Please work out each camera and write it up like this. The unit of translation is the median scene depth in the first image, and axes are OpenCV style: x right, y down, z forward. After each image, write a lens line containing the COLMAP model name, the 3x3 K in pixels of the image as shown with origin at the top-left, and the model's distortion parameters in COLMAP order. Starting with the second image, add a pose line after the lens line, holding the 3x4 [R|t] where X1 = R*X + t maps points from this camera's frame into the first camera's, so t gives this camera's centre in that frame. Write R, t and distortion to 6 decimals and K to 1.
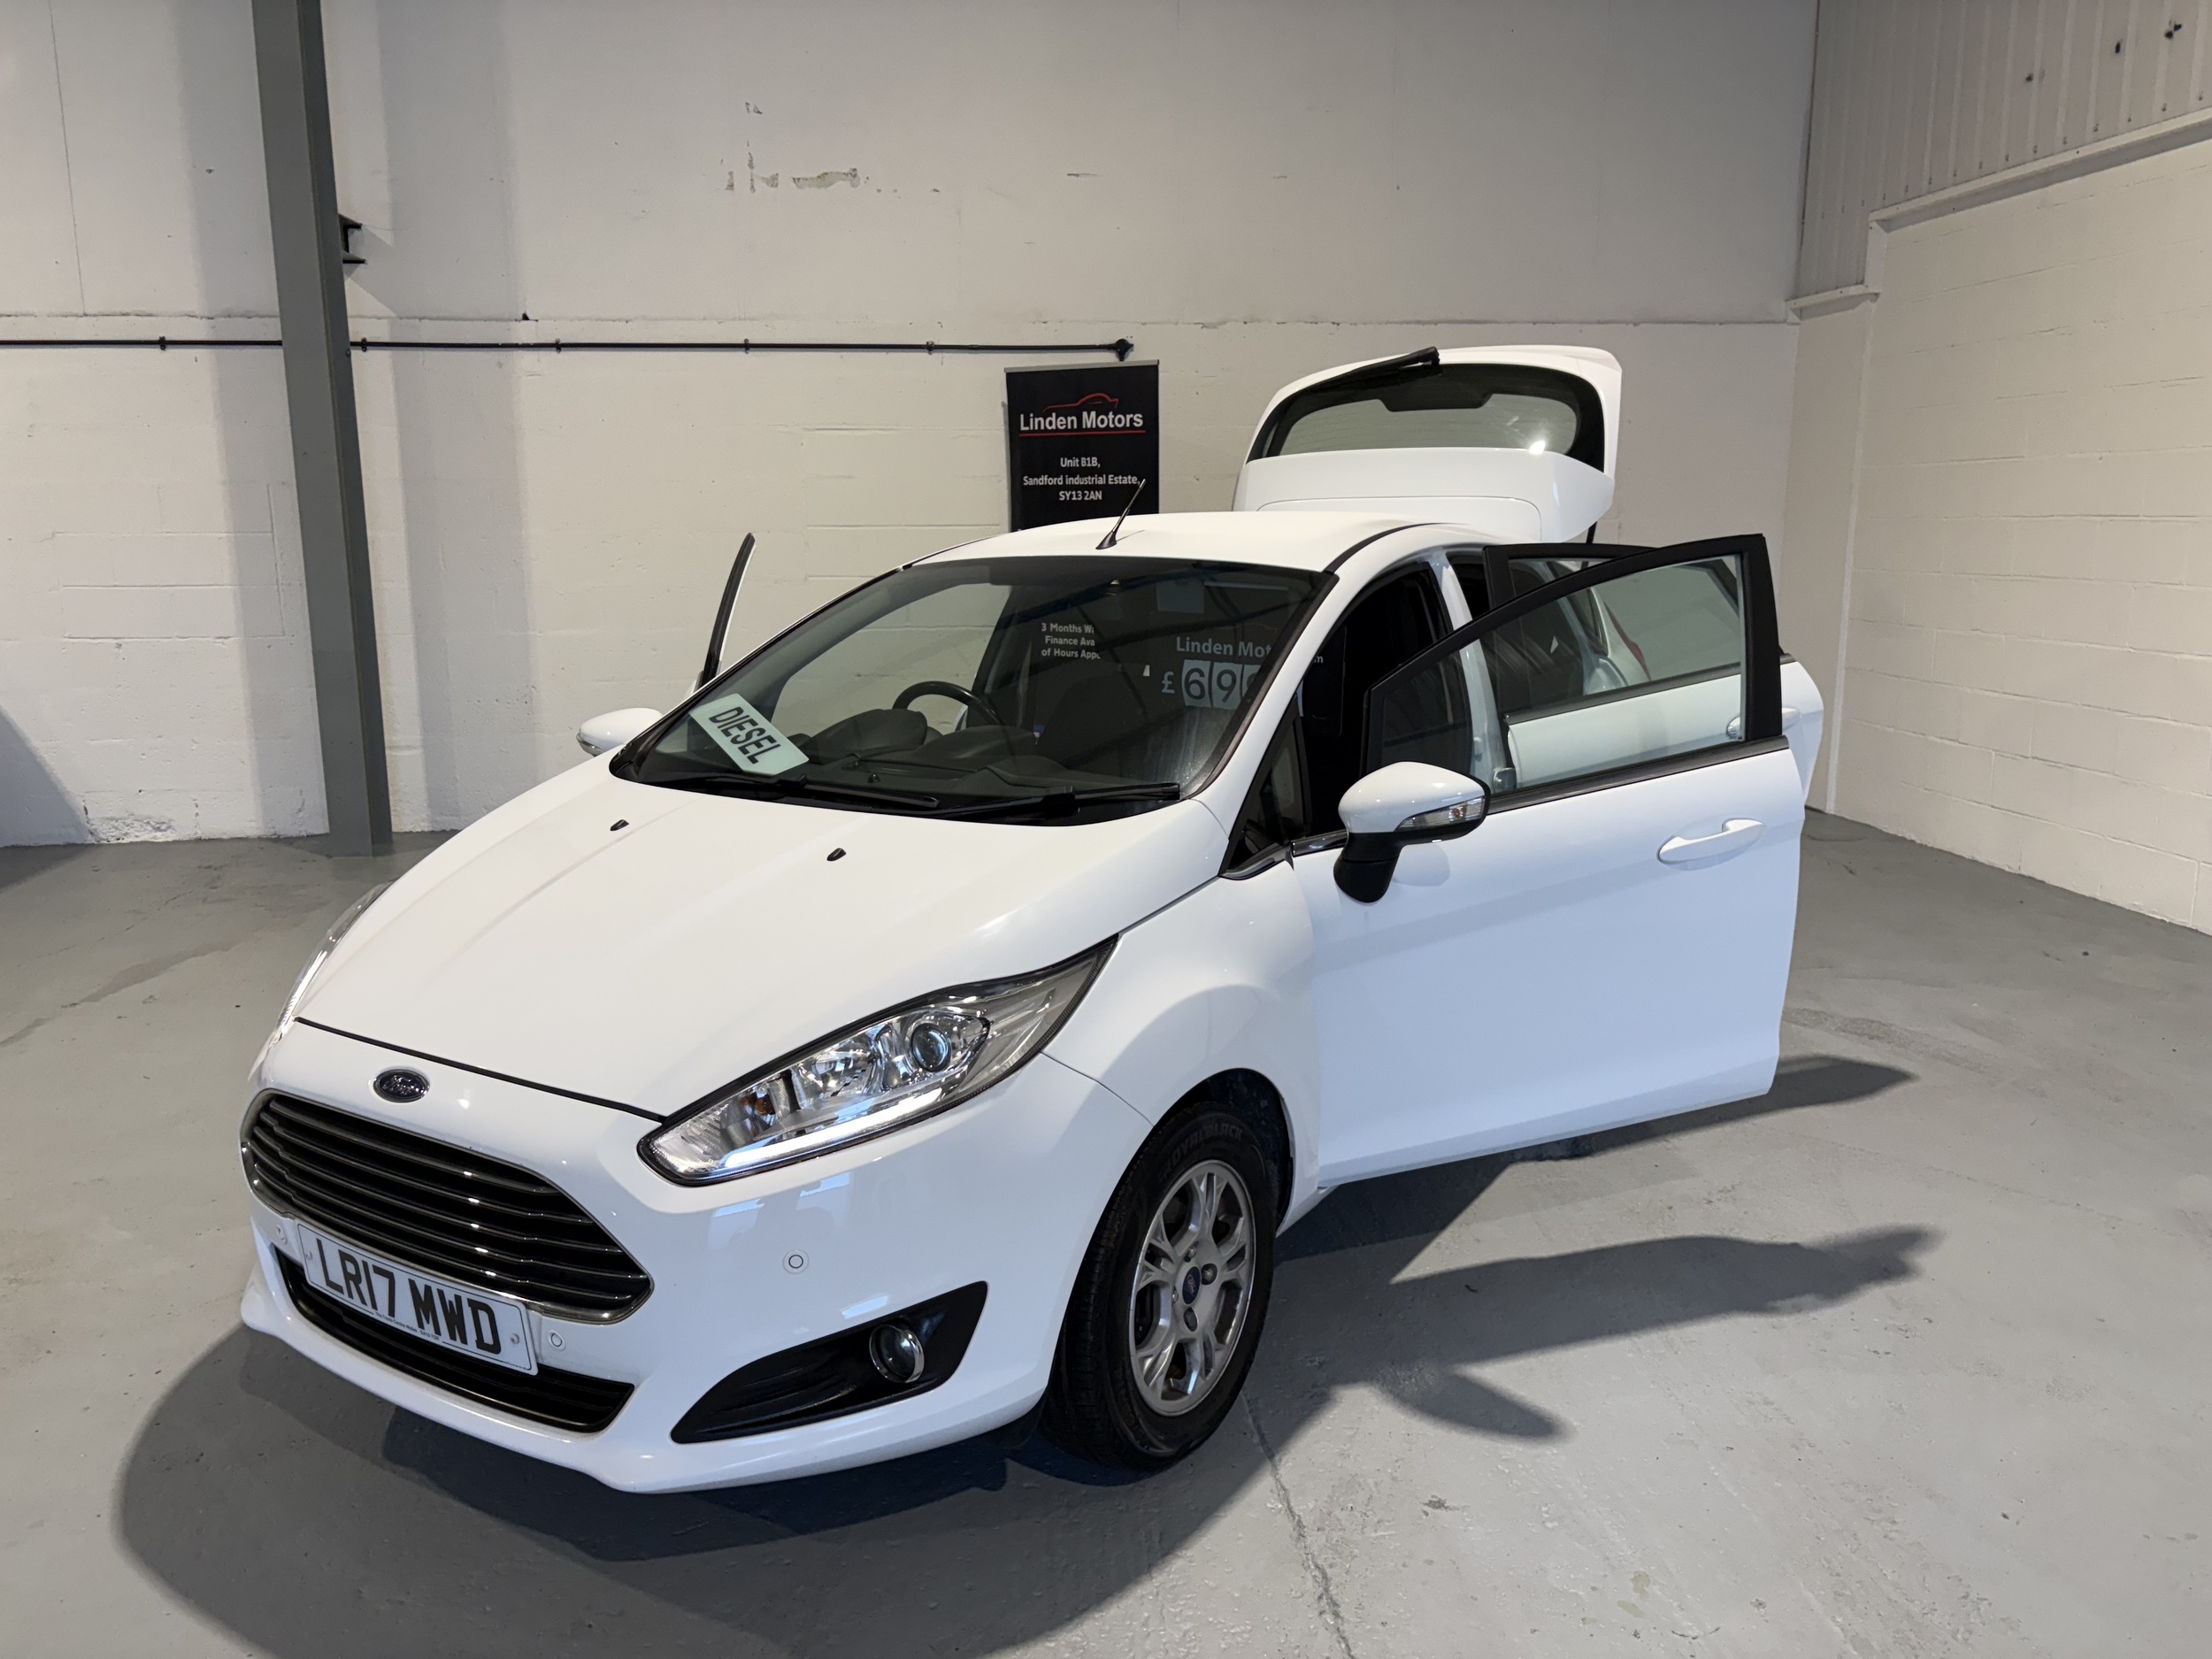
lens RADIAL K [[1699.4, 0, 1106.0], [0, 1699.4, 829.5], [0, 0, 1]] dist [0.012860, -0.019025]
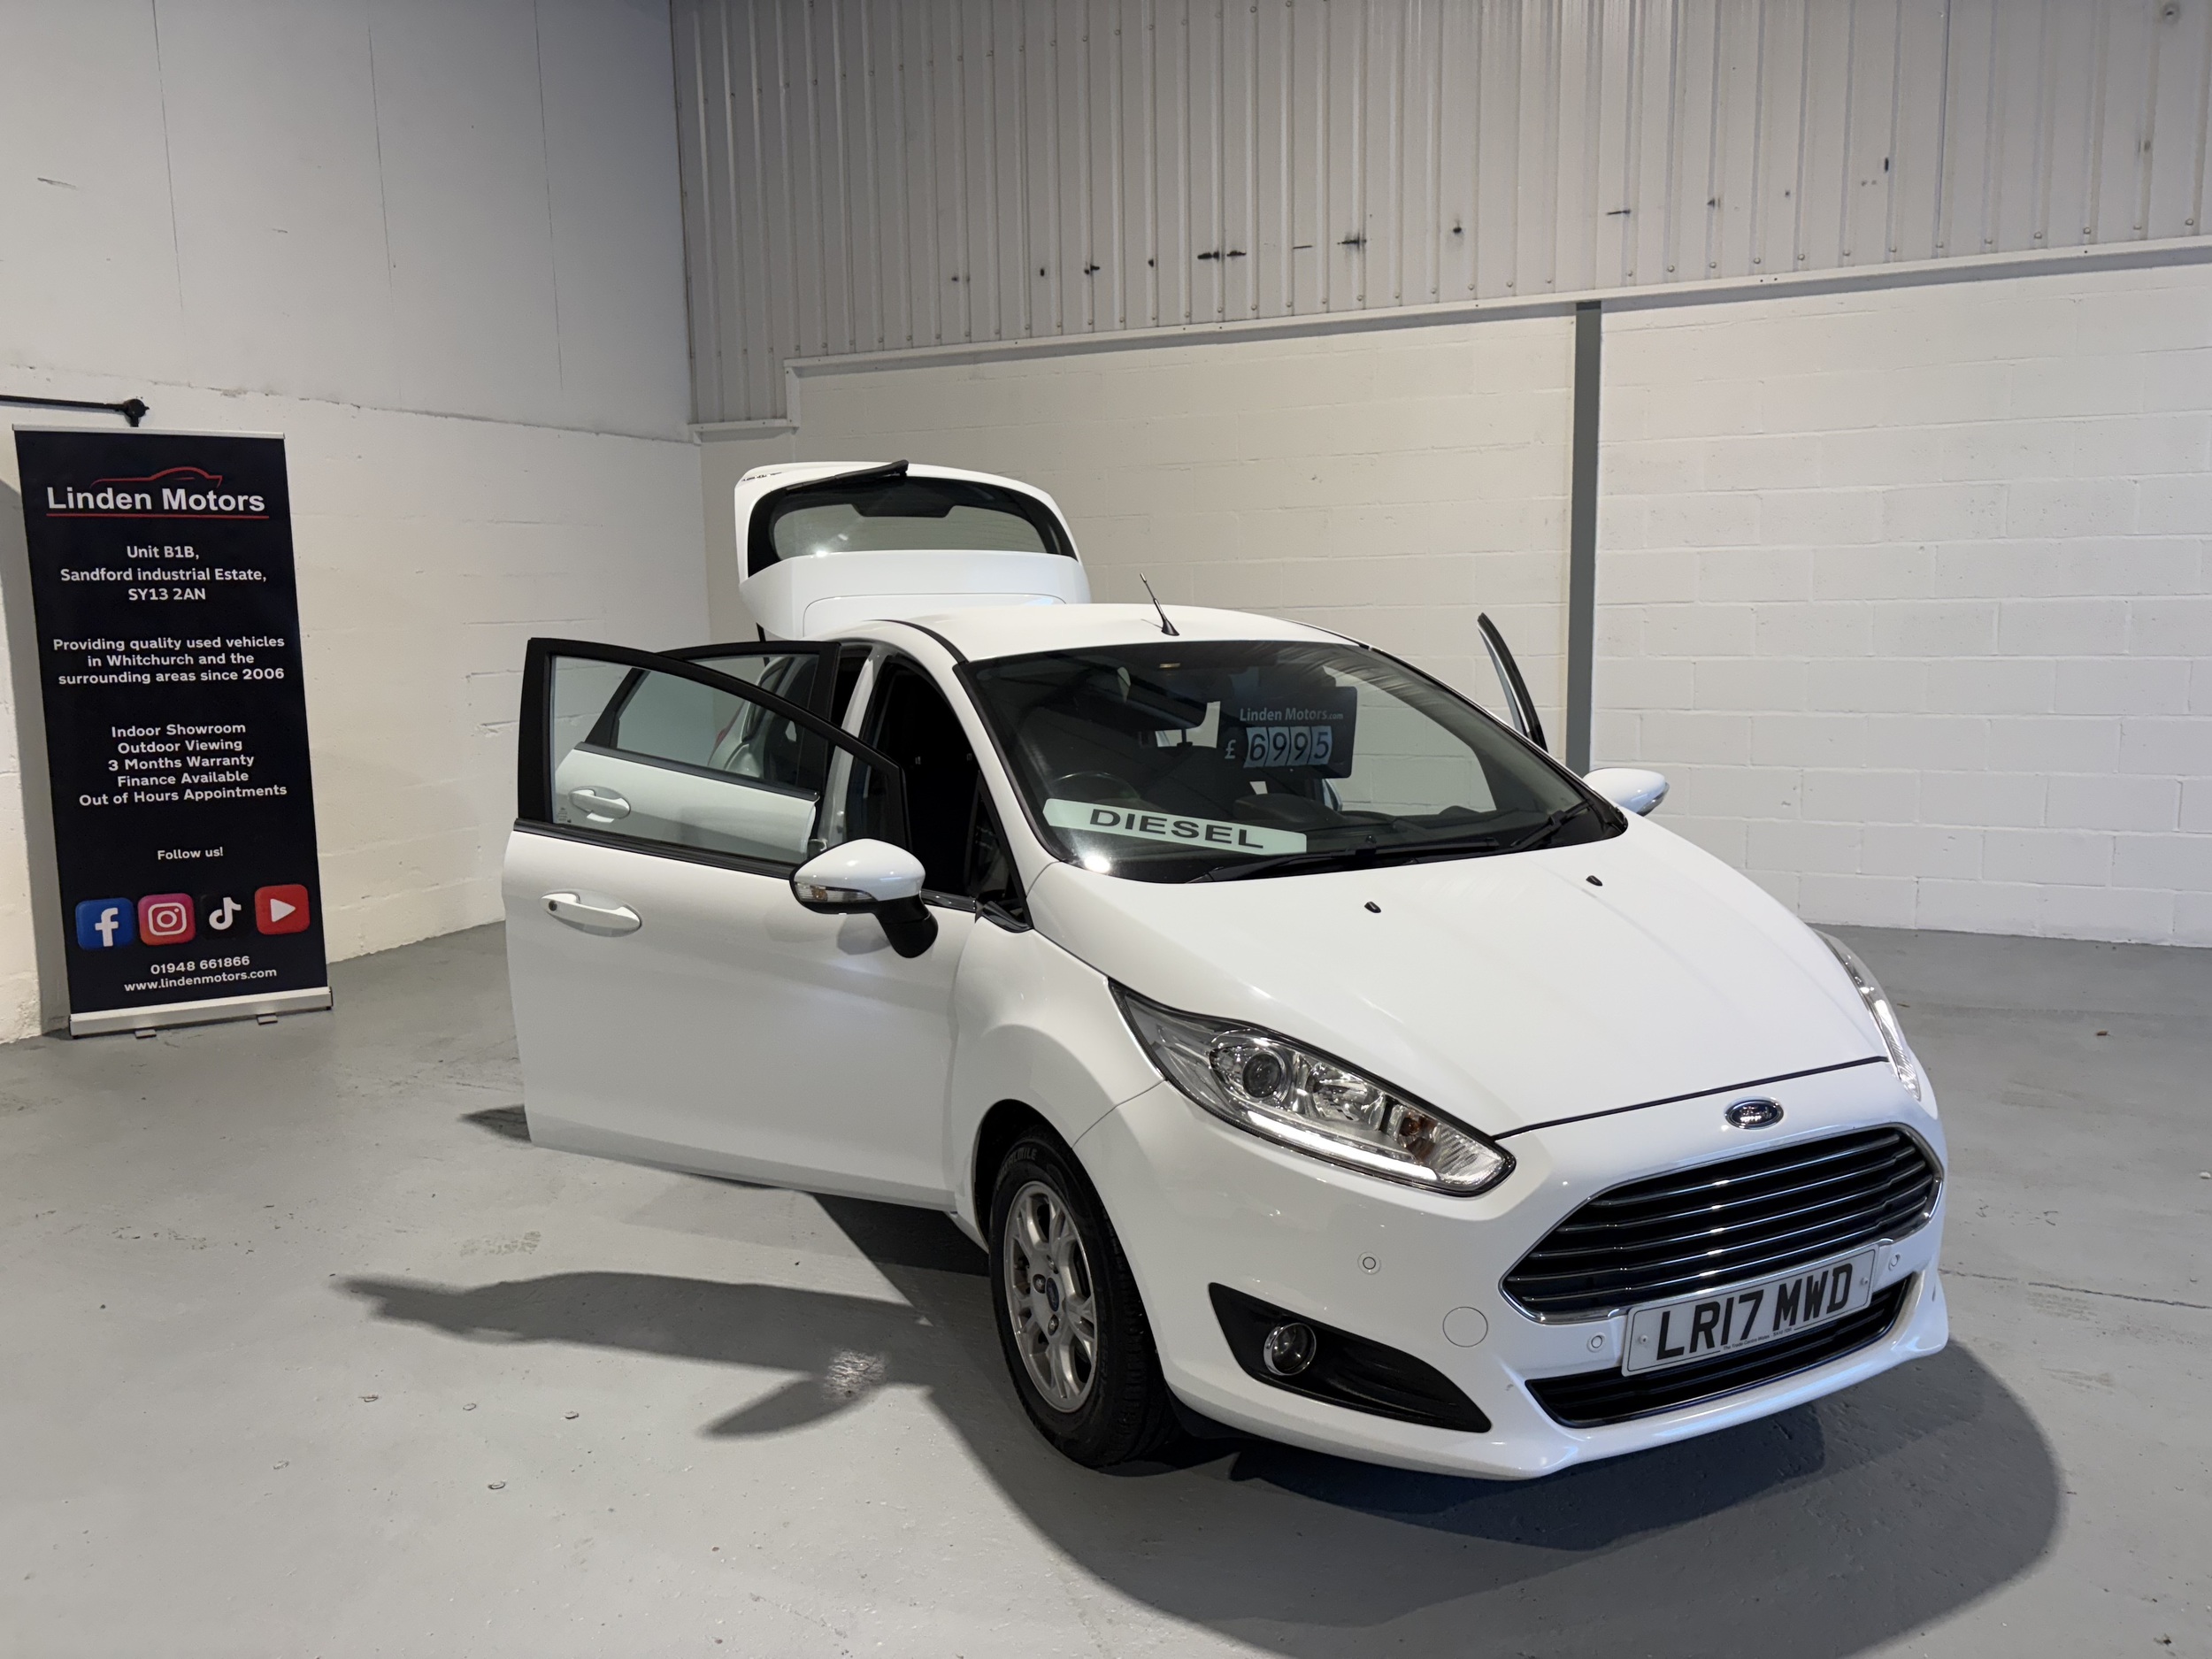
lens RADIAL K [[1669.8, 0, 1131.9], [0, 1669.8, 825.6], [0, 0, 1]] dist [0.043596, -0.036569]
pose [[0.500556, -0.118428, 0.857565, -0.983801], [0.171951, 0.984463, 0.035586, -0.089046], [-0.848455, 0.129647, 0.513143, 0.495454]]
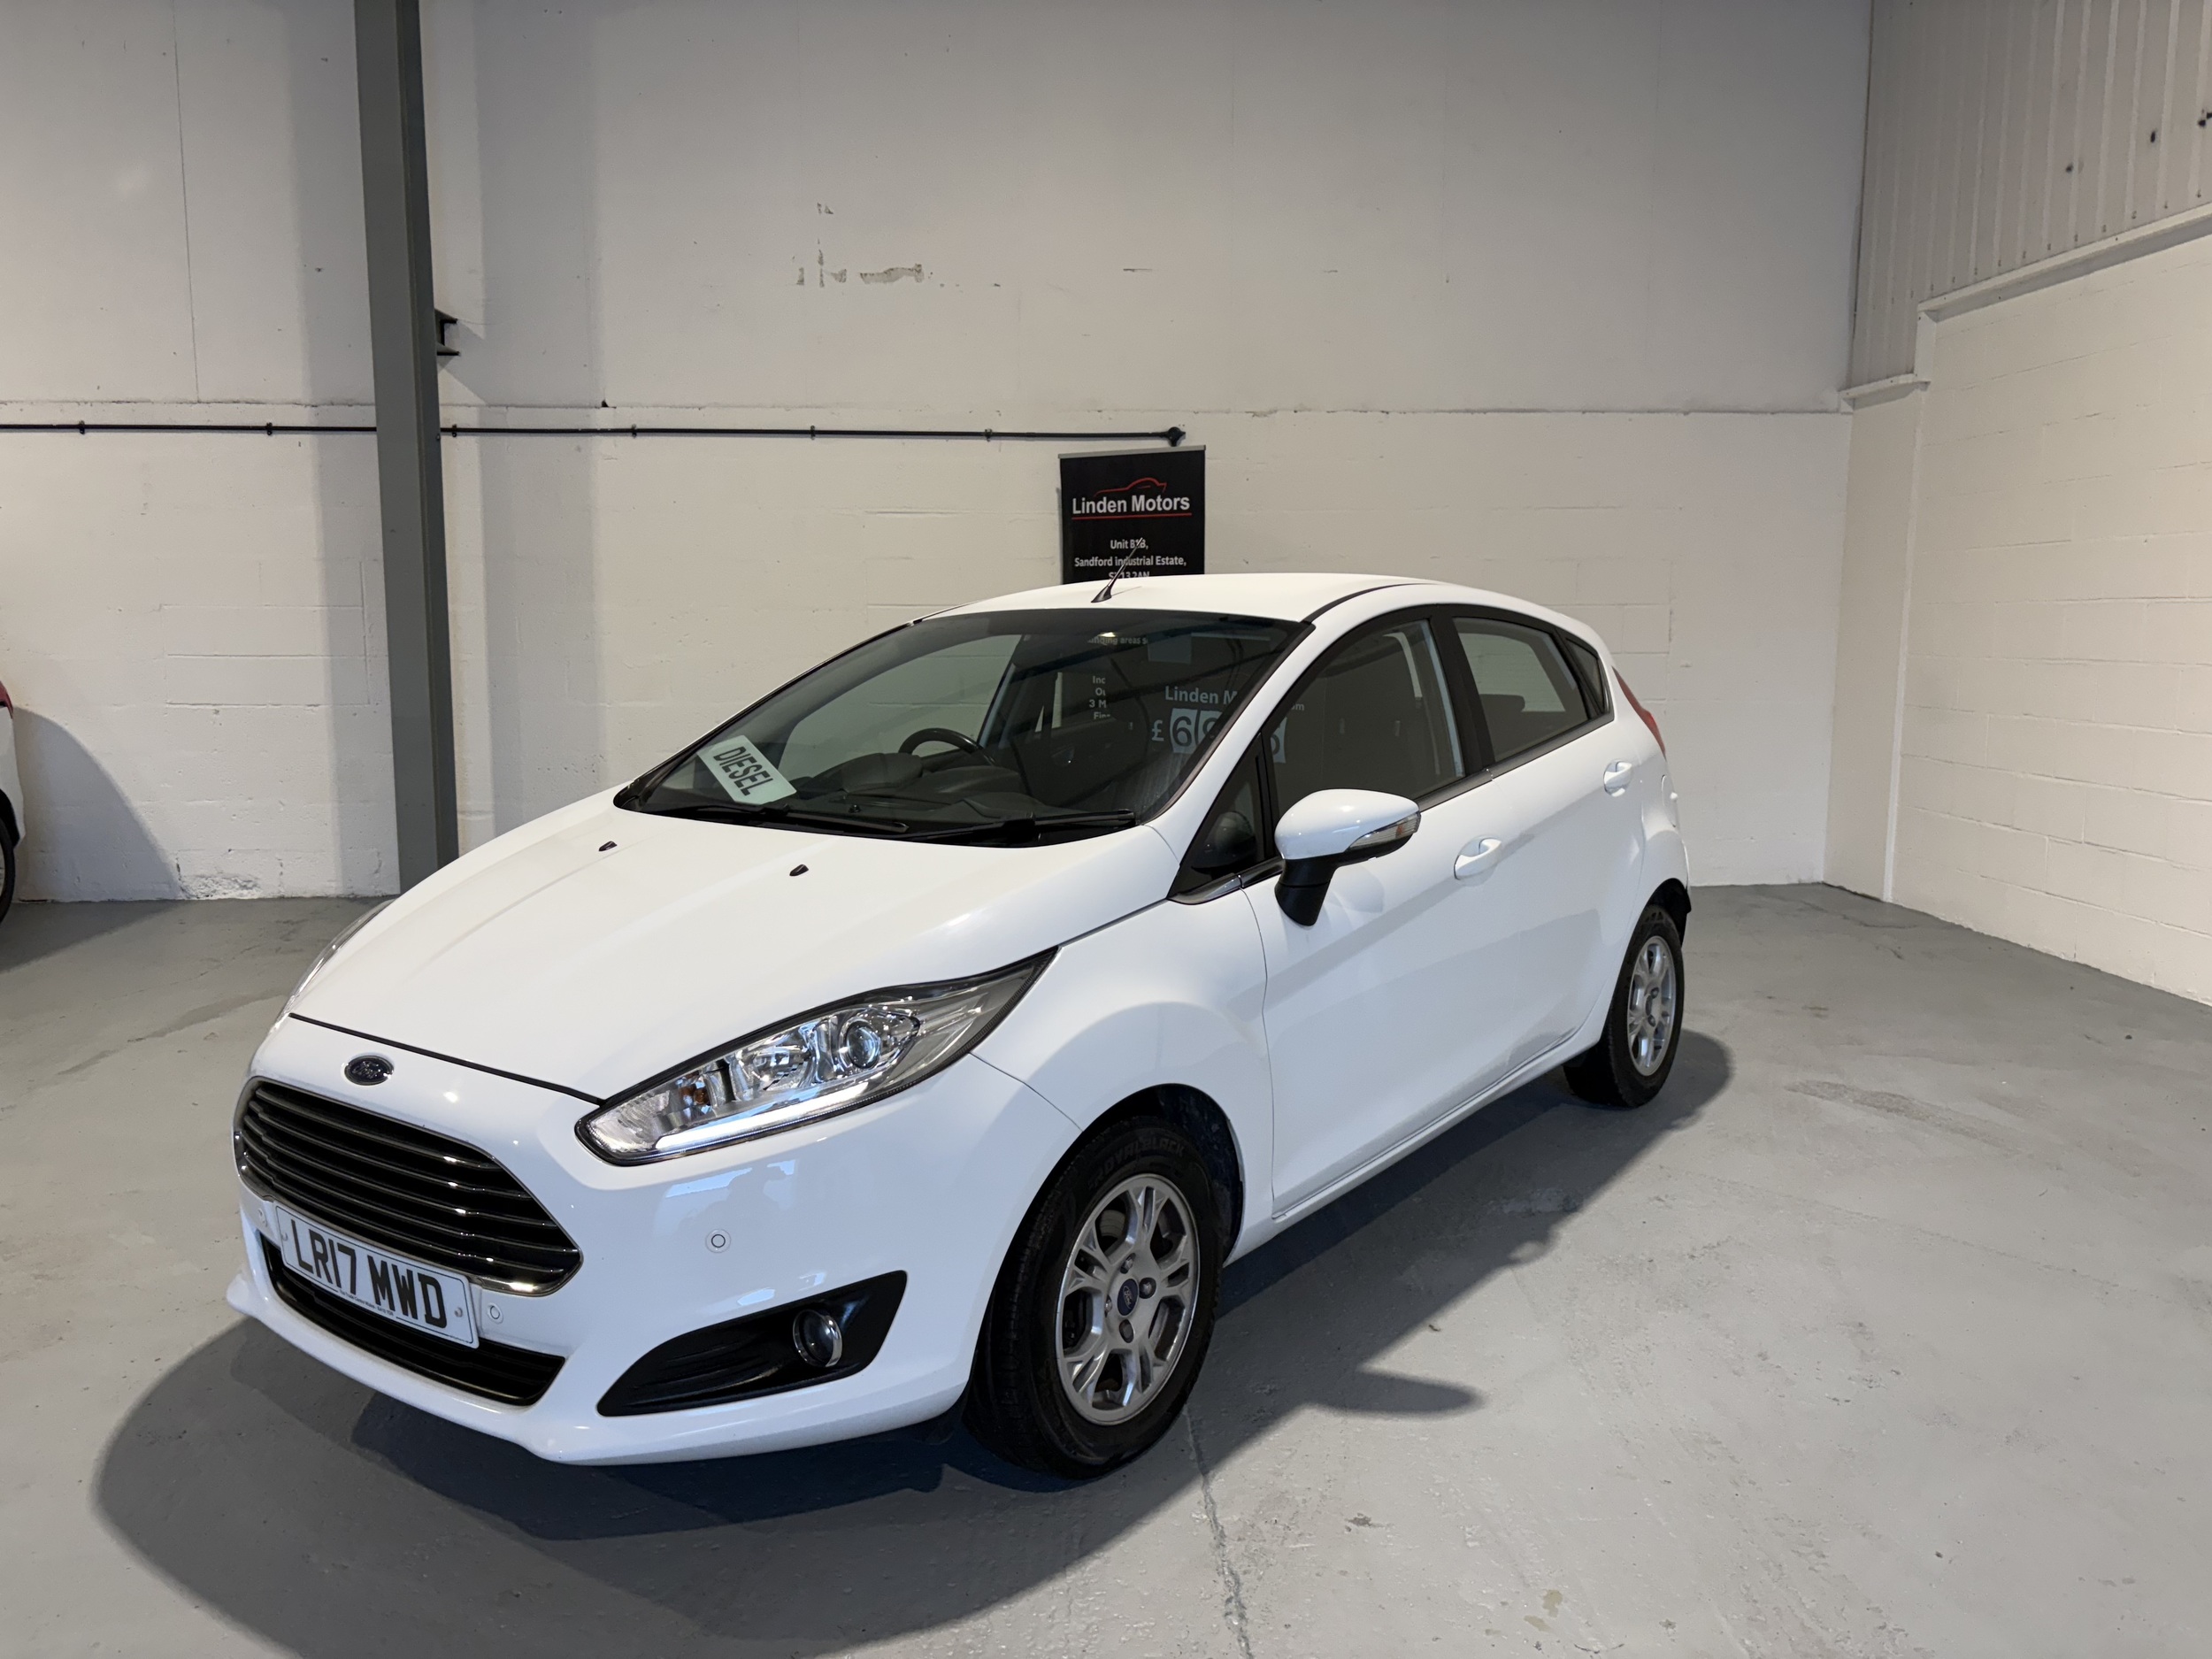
lens RADIAL K [[1694.2, 0, 1099.3], [0, 1694.2, 834.0], [0, 0, 1]] dist [0.019175, -0.032244]
pose [[0.998022, 0.015854, -0.060839, 0.066013], [-0.019324, 0.998194, -0.056885, 0.035785], [0.059827, 0.057948, 0.996525, -0.022101]]
